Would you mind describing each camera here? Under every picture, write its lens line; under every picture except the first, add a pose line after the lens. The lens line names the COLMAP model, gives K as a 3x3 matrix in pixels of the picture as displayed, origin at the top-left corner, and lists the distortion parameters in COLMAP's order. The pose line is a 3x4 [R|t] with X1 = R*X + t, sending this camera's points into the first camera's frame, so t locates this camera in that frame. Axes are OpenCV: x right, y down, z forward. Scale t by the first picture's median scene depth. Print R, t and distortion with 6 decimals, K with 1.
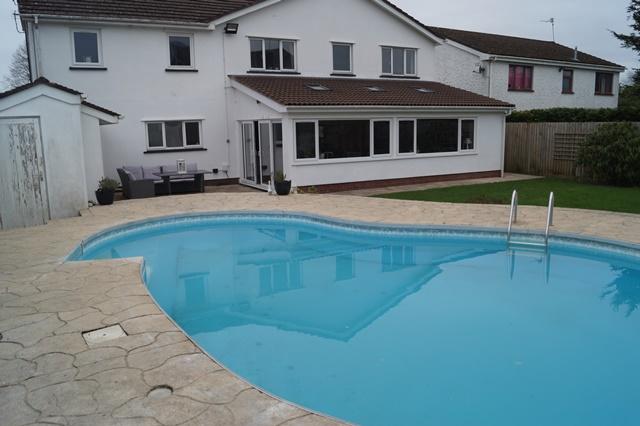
lens RADIAL K [[505.7, 0, 320.0], [0, 505.7, 213.0], [0, 0, 1]] dist [-0.079562, 0.008379]
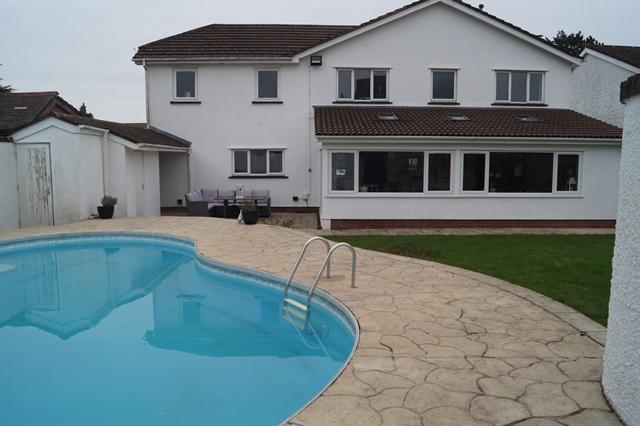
lens RADIAL K [[505.7, 0, 320.0], [0, 505.7, 213.0], [0, 0, 1]] dist [-0.079562, 0.008379]
pose [[0.882412, 0.073116, -0.464761, 0.334750], [-0.101222, 0.994221, -0.035773, -0.023905], [0.459459, 0.078611, 0.884713, 0.119995]]
